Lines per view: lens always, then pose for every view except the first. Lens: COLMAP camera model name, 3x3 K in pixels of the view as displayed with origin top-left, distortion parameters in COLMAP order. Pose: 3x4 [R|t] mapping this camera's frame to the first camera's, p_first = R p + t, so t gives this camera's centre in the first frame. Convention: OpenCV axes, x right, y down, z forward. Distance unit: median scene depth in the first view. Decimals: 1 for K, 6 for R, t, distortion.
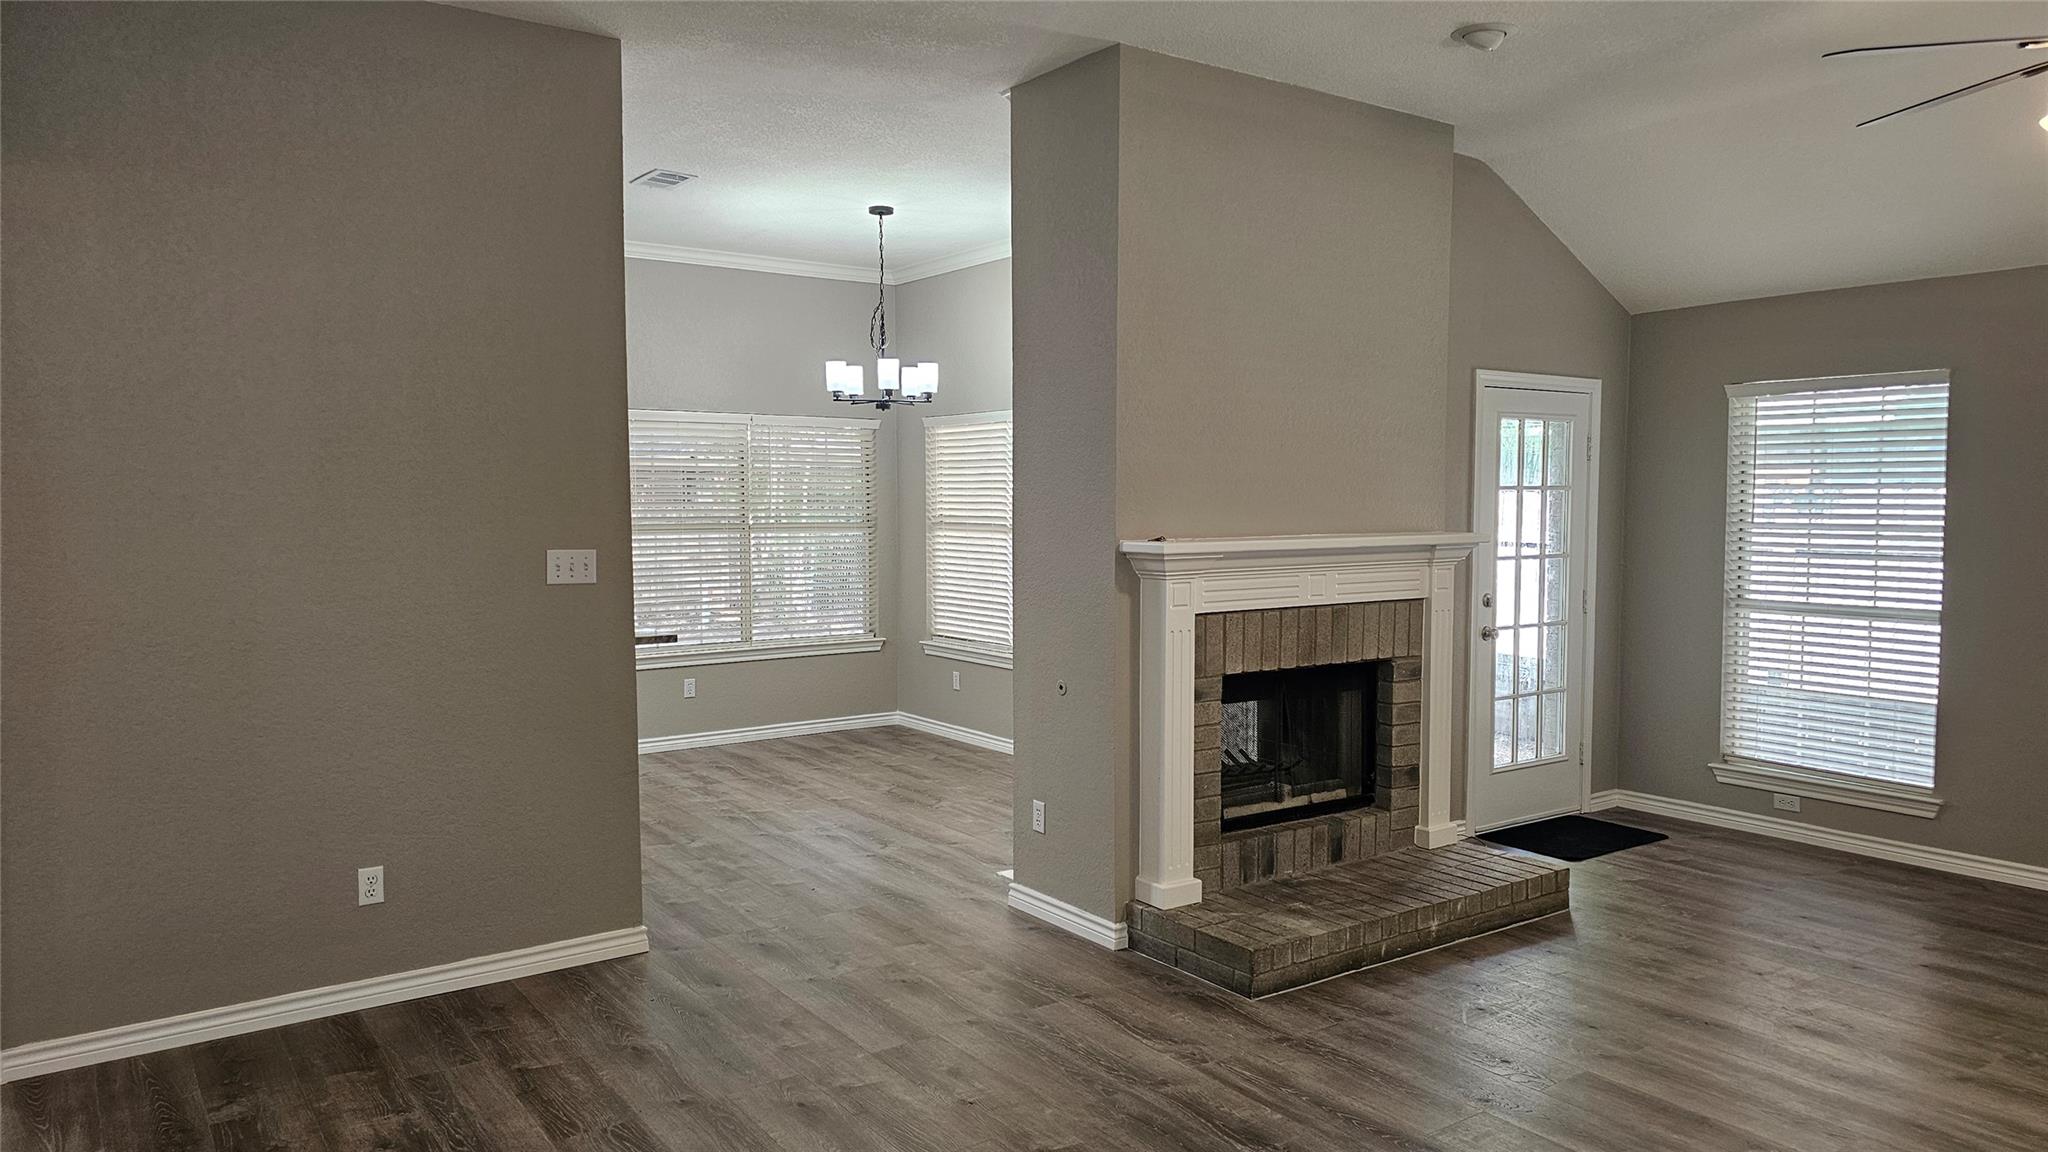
lens RADIAL K [[1360.9, 0, 1019.7], [0, 1360.9, 583.0], [0, 0, 1]] dist [0.102158, -0.120789]
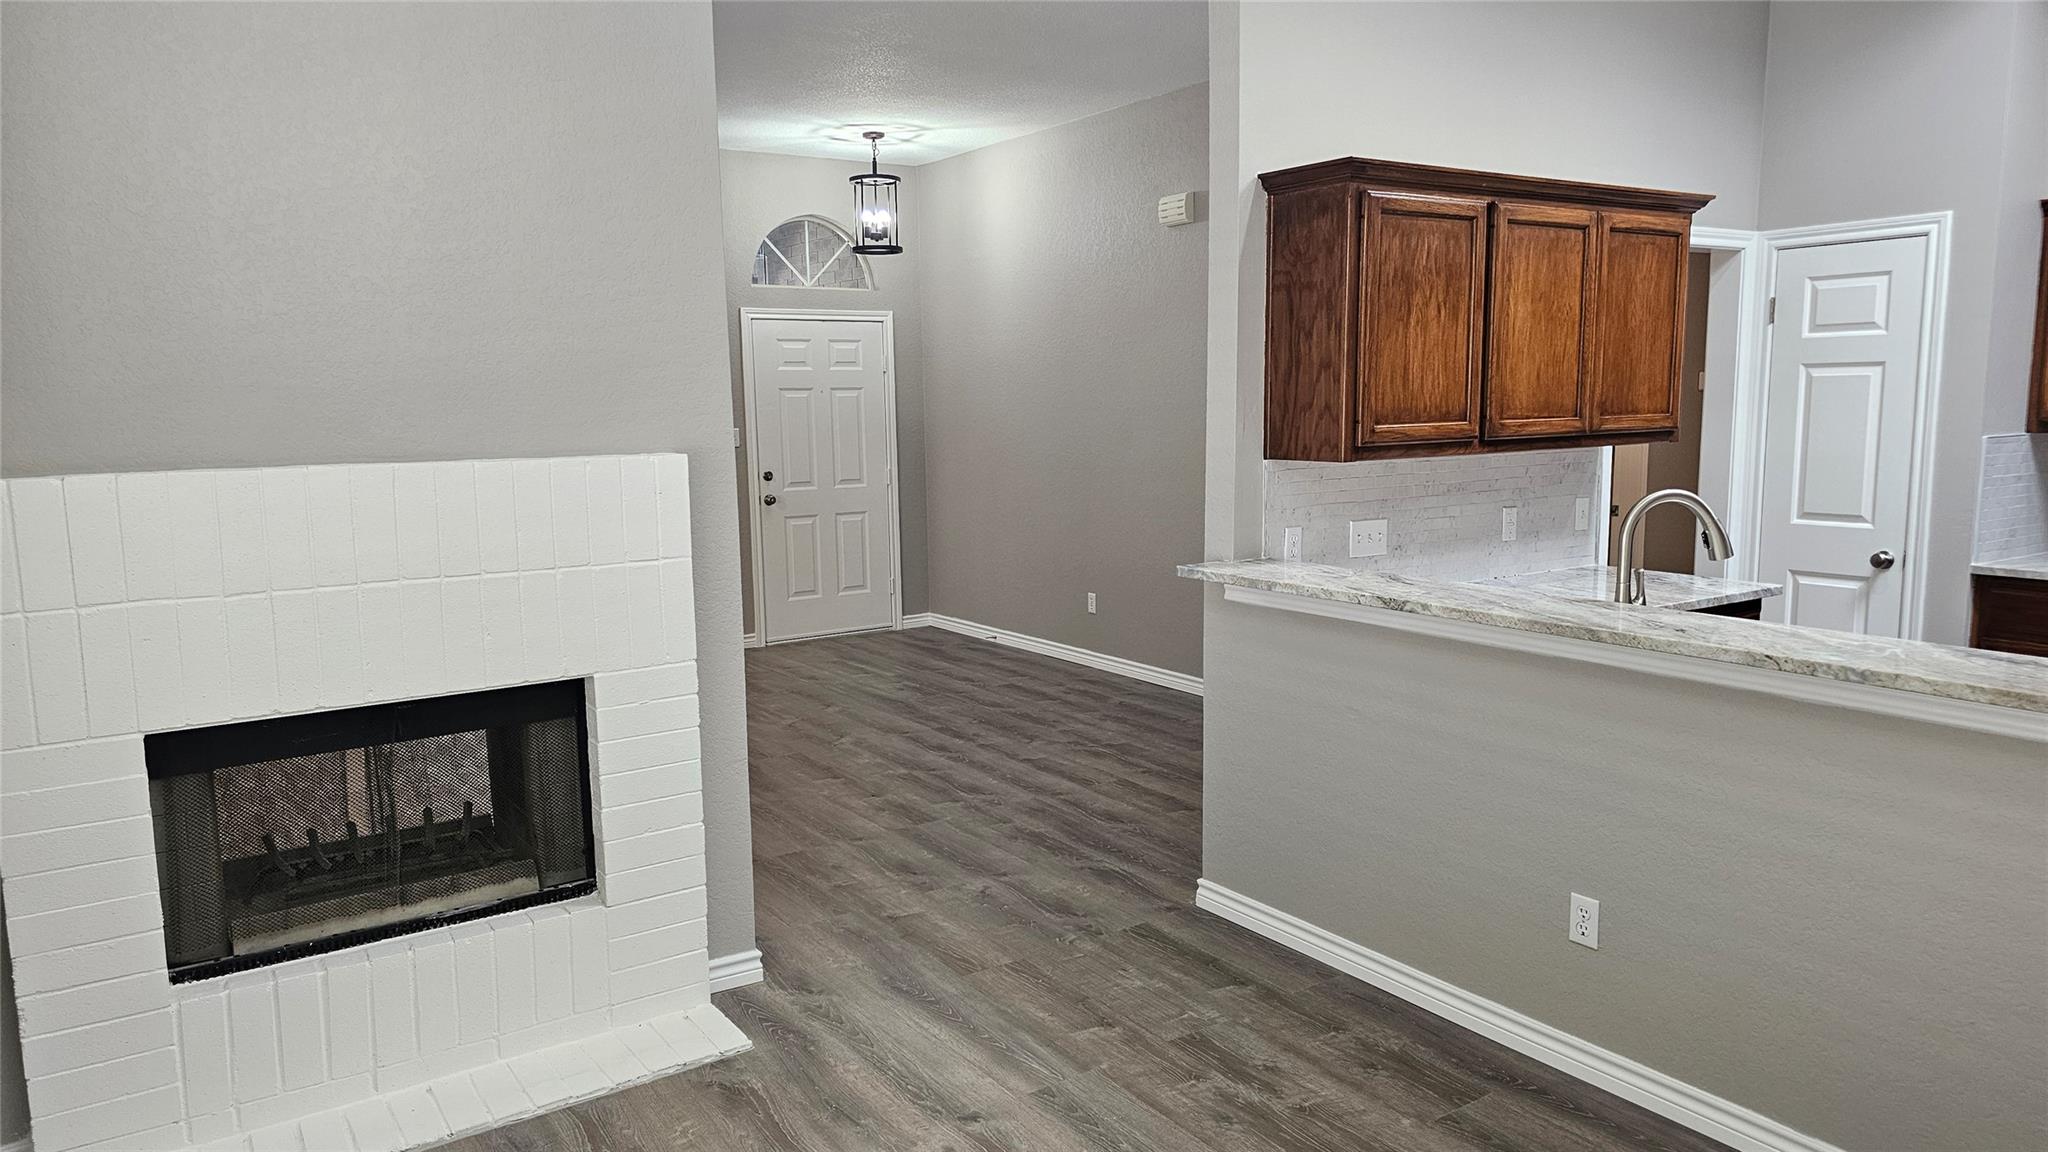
lens RADIAL K [[1360.9, 0, 1019.7], [0, 1360.9, 583.0], [0, 0, 1]] dist [0.102158, -0.120789]
pose [[-0.999561, 0.018669, 0.023011, -0.190228], [0.023028, 0.978128, 0.206725, -0.130841], [-0.018649, 0.207164, -0.978128, 1.942733]]
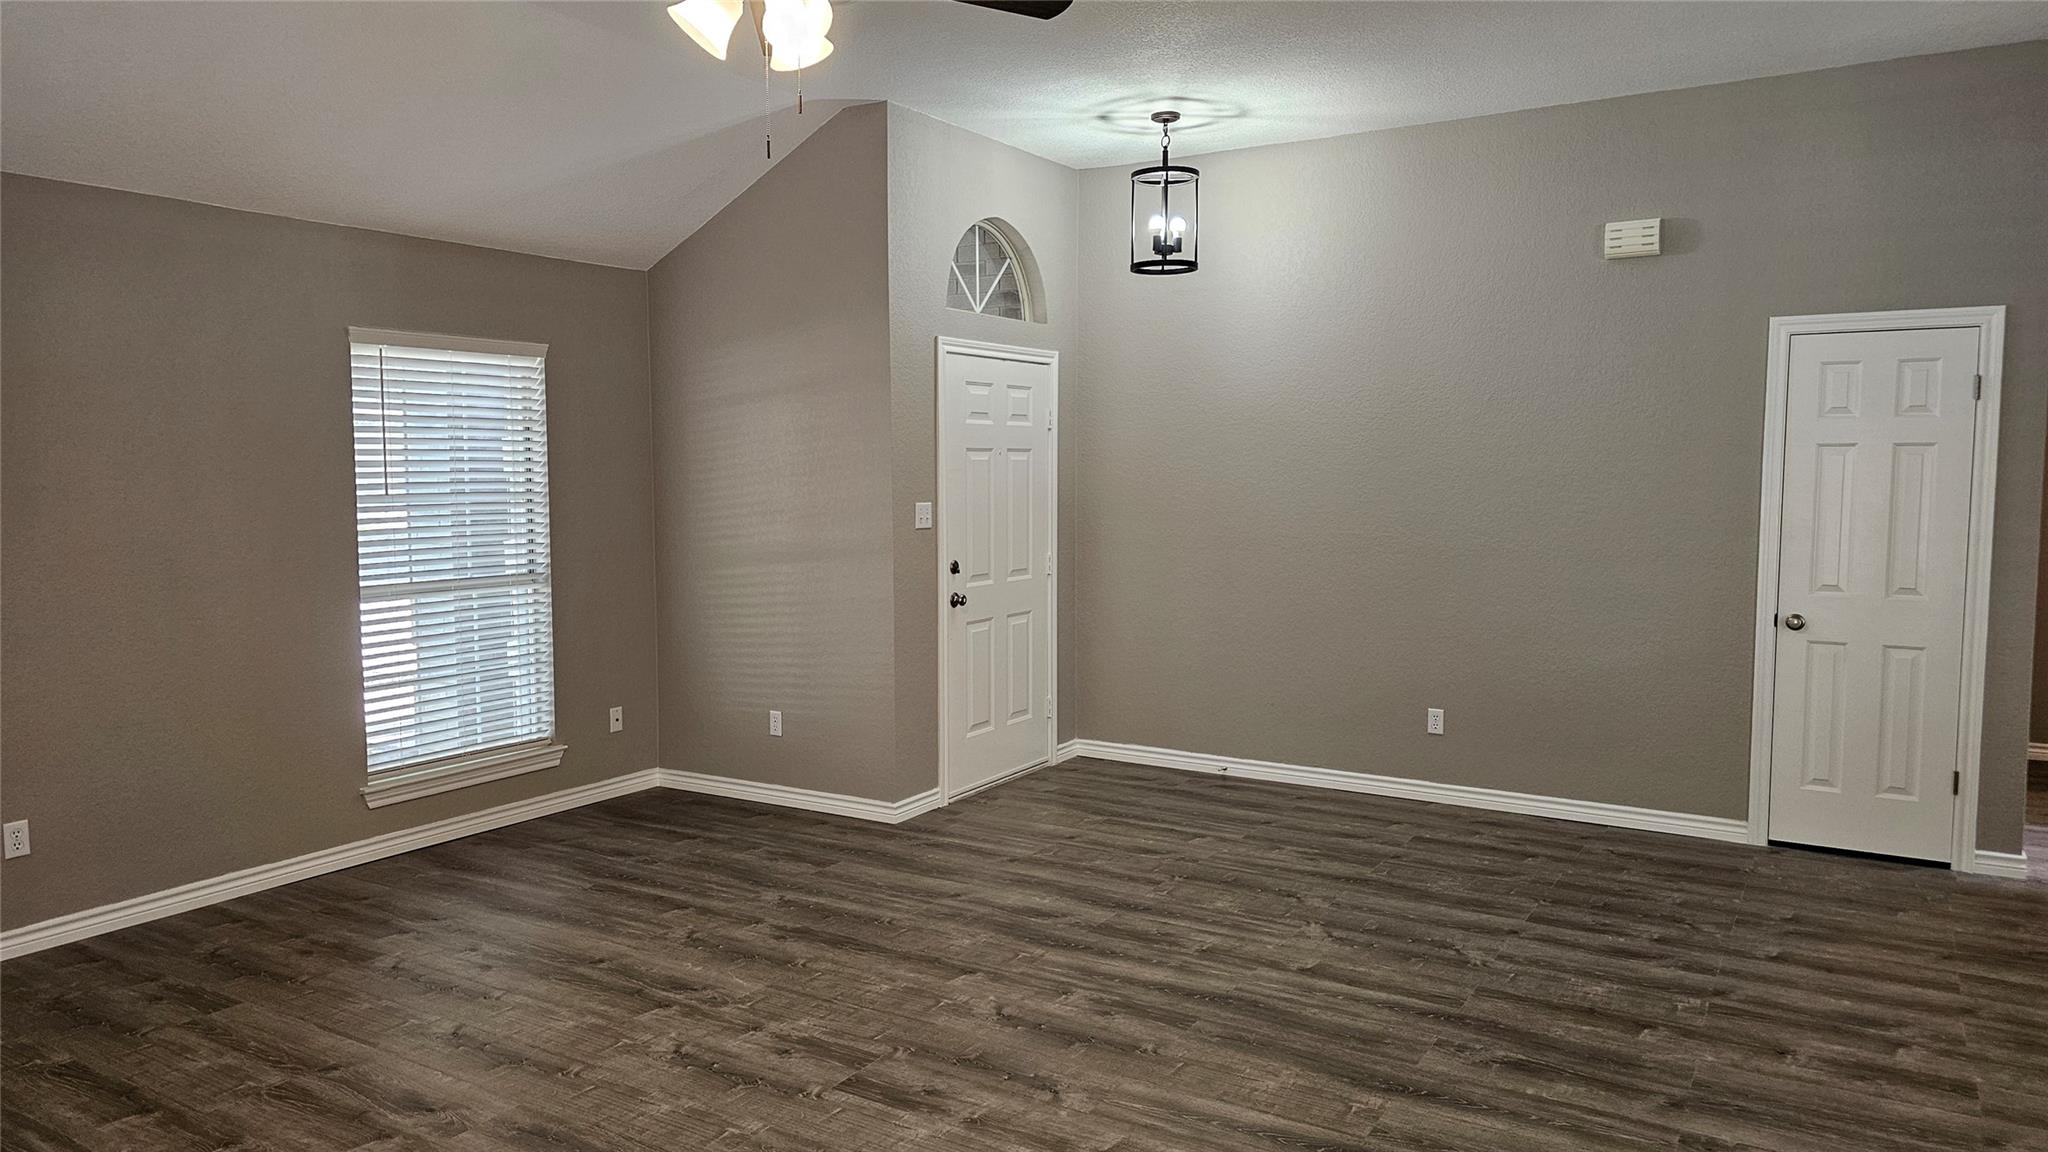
lens RADIAL K [[1360.9, 0, 1019.7], [0, 1360.9, 583.0], [0, 0, 1]] dist [0.102158, -0.120789]
pose [[-0.915930, 0.042282, -0.399104, 0.703188], [-0.023048, 0.987252, 0.157486, -0.093609], [0.400675, 0.153445, -0.903280, 1.318733]]
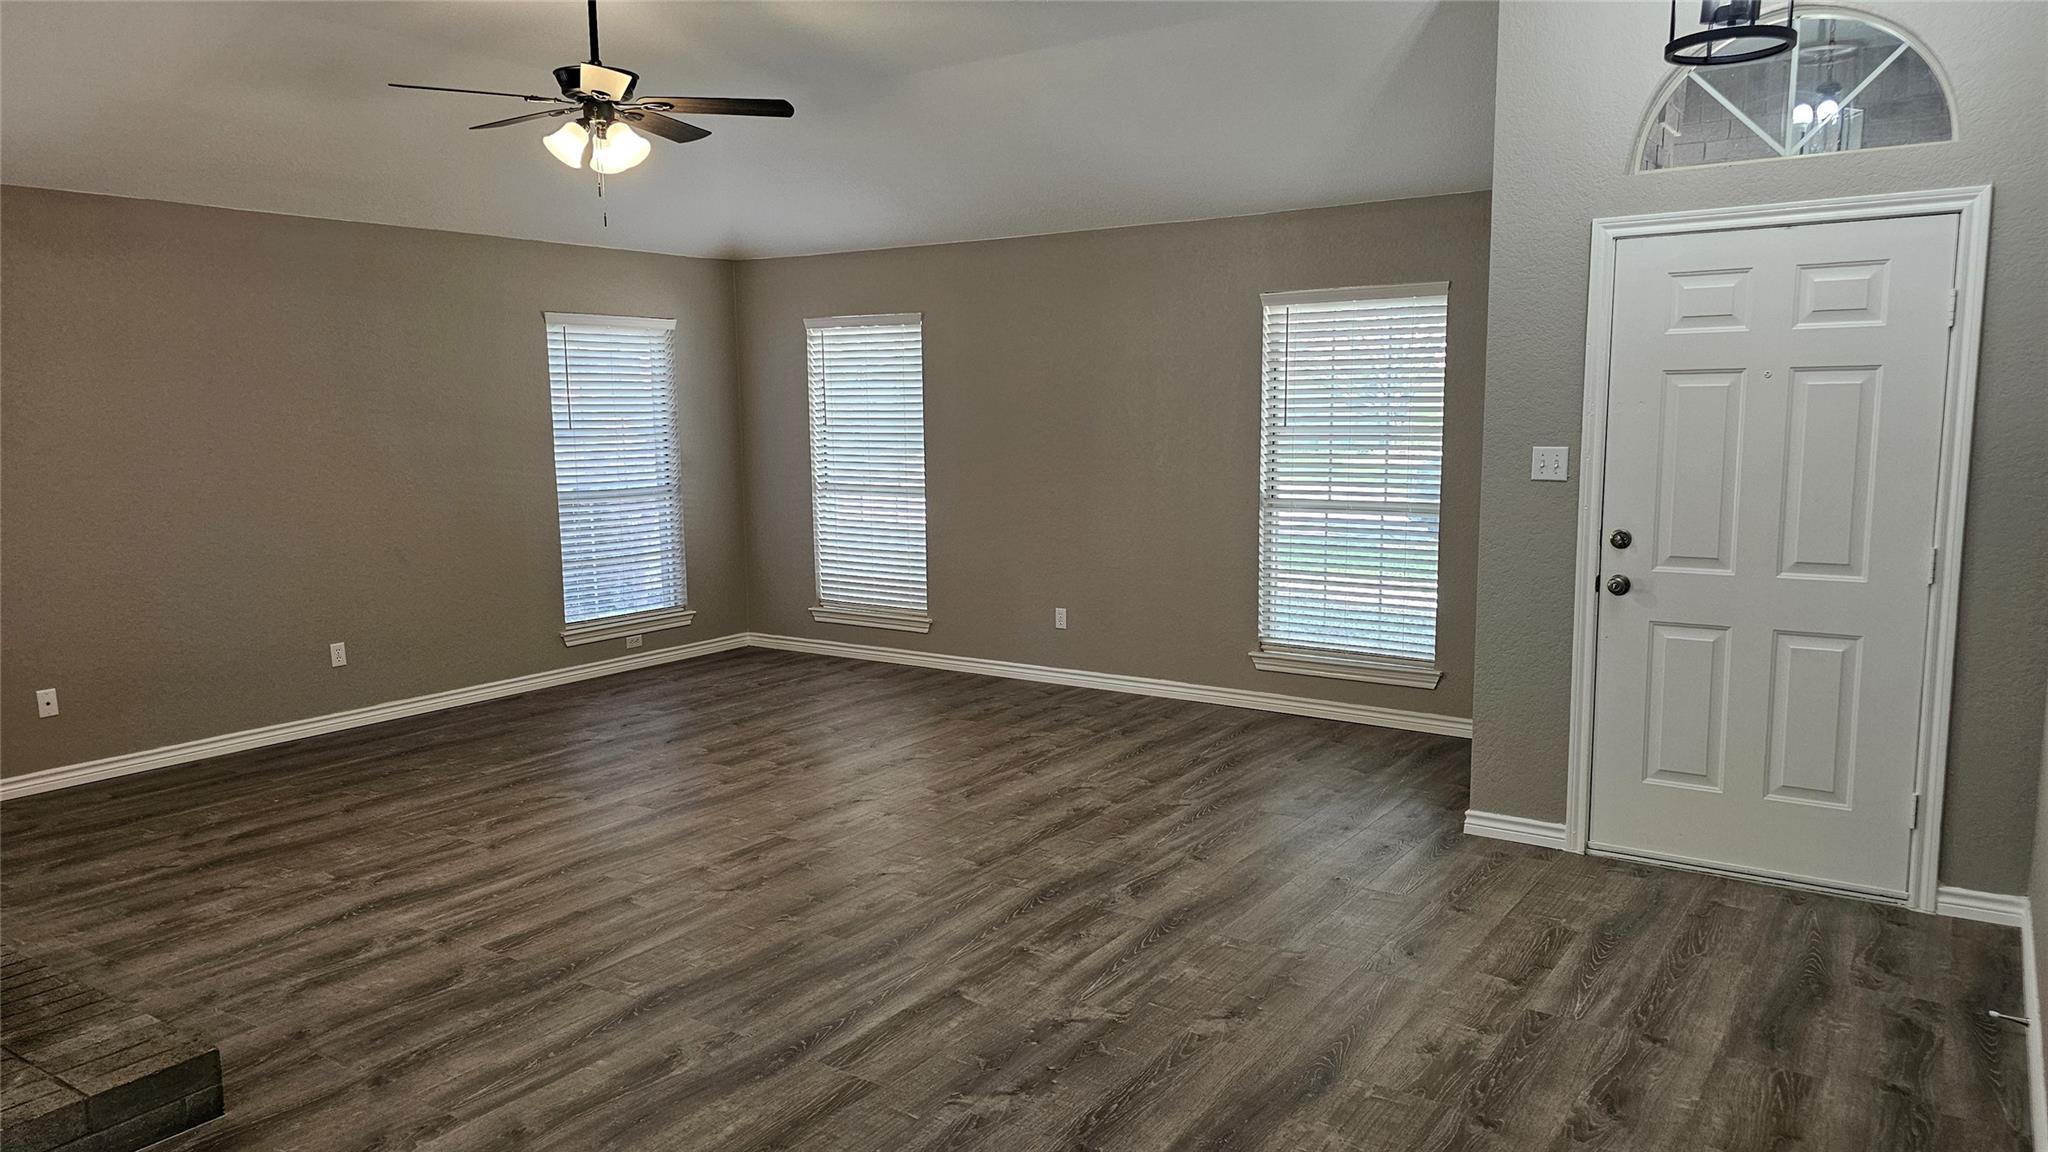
lens RADIAL K [[1394.6, 0, 1062.7], [0, 1394.6, 588.5], [0, 0, 1]] dist [0.054324, -0.001591]
pose [[-0.373278, -0.115421, 0.920512, -0.599663], [0.072573, 0.985557, 0.153006, -0.040949], [-0.924877, 0.123918, -0.359510, 0.788995]]
